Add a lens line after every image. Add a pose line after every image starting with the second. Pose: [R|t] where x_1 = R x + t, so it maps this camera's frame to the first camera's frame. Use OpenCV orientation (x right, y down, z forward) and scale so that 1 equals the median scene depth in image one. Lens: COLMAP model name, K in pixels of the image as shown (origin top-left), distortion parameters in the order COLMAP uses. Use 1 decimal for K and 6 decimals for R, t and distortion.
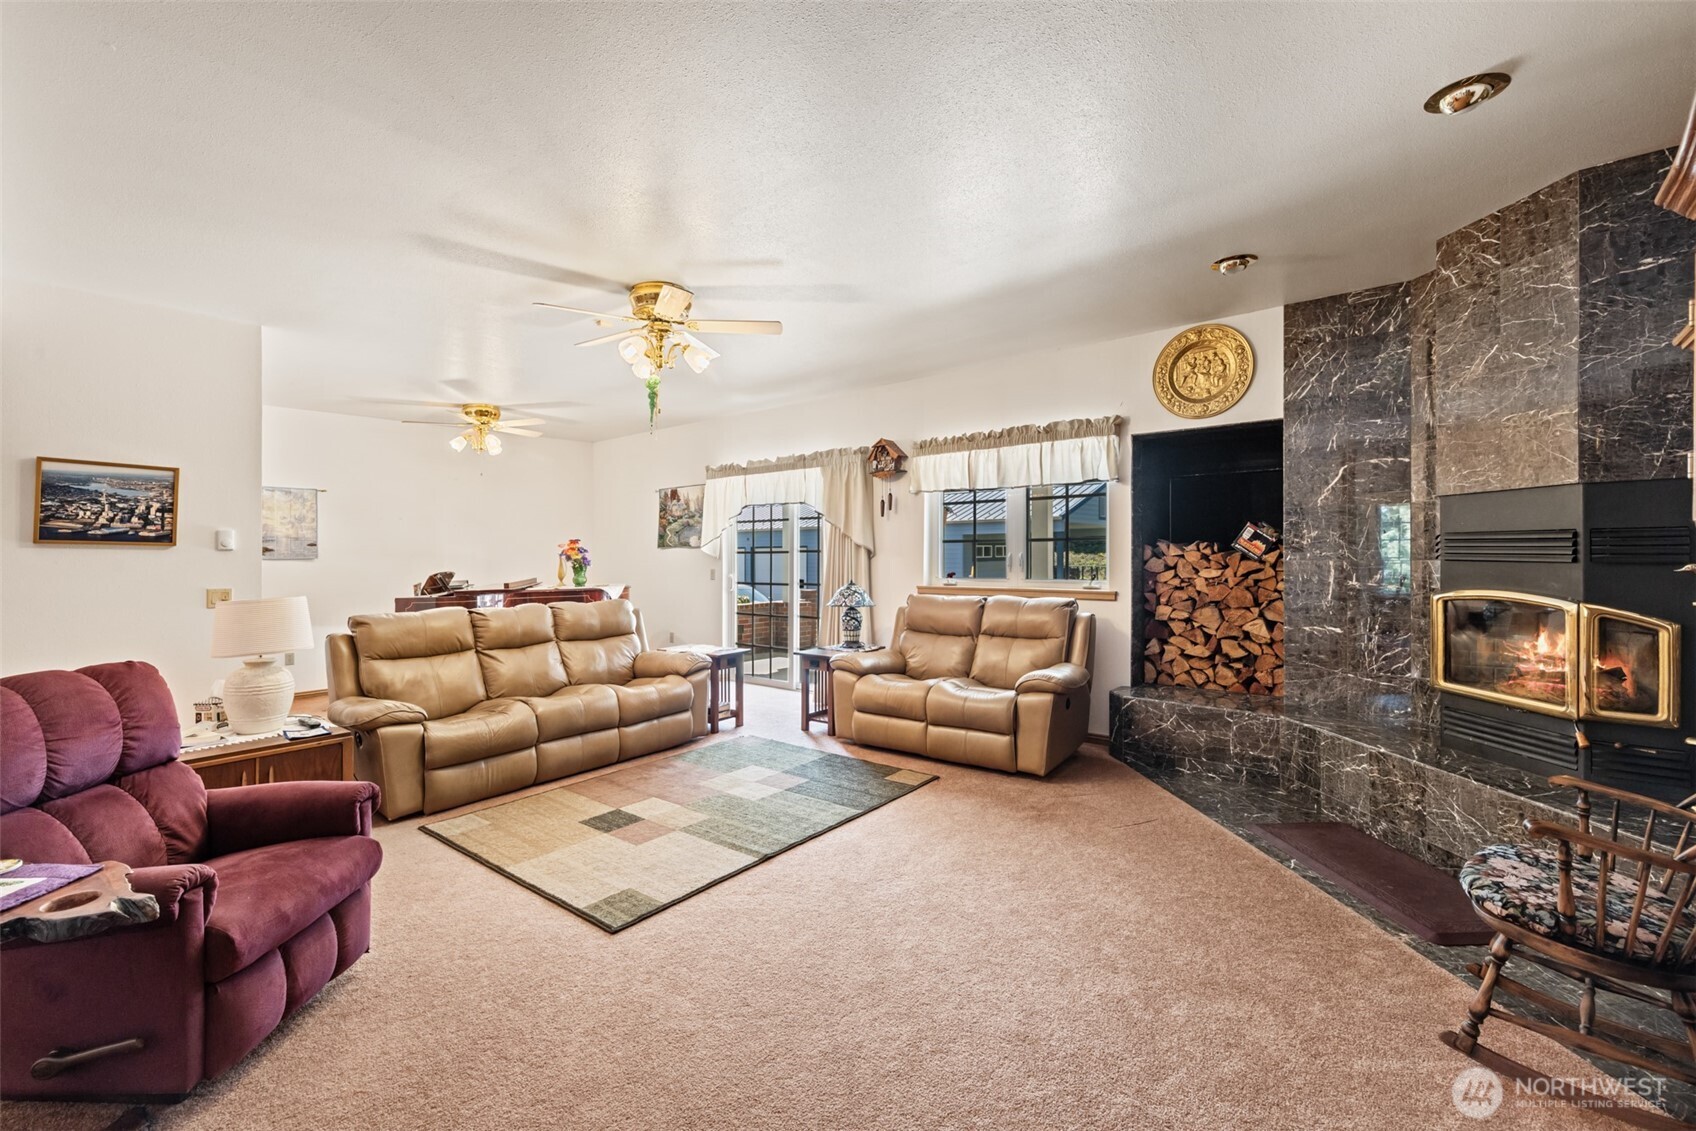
lens RADIAL K [[748.3, 0, 837.4], [0, 748.3, 562.5], [0, 0, 1]] dist [-0.001590, -0.000322]
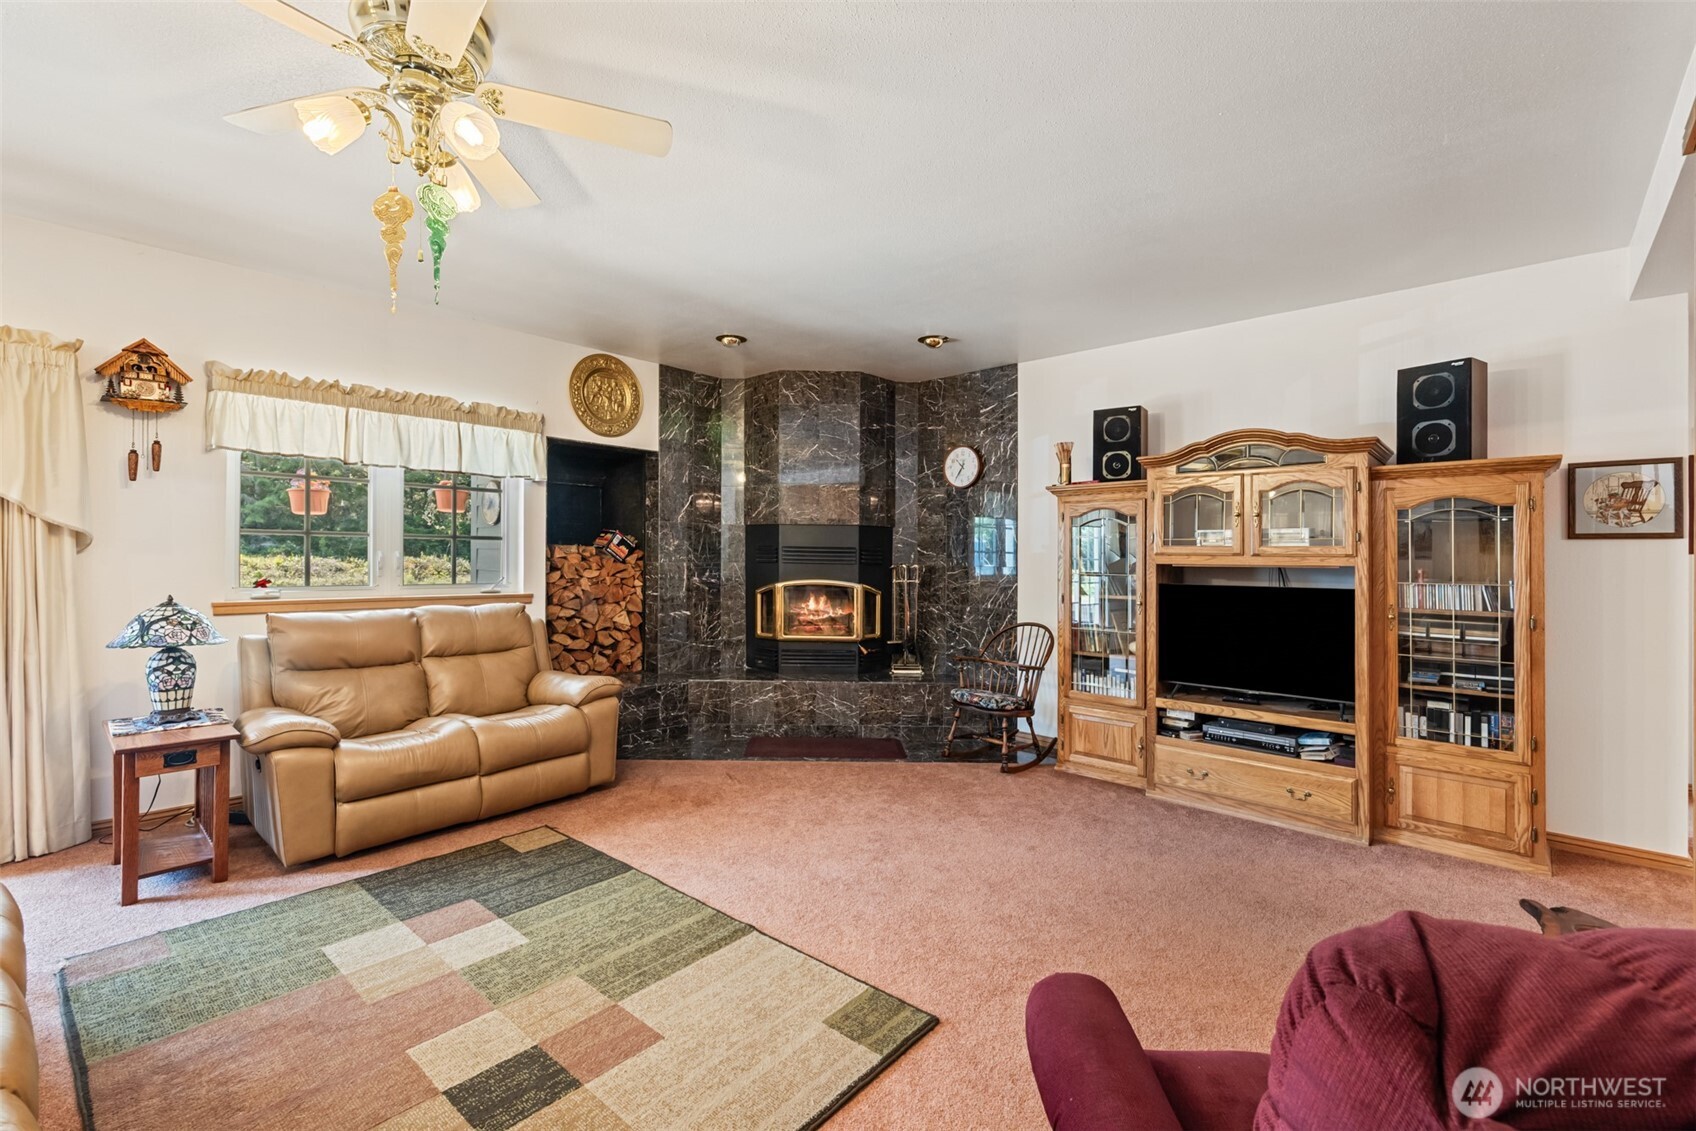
lens RADIAL K [[748.3, 0, 837.9], [0, 748.3, 566.6], [0, 0, 1]] dist [-0.001590, -0.000322]
pose [[0.013363, -0.004514, 0.999901, -0.652583], [-0.000331, 0.999990, 0.004519, -0.001516], [-0.999911, -0.000391, 0.013361, 0.643766]]
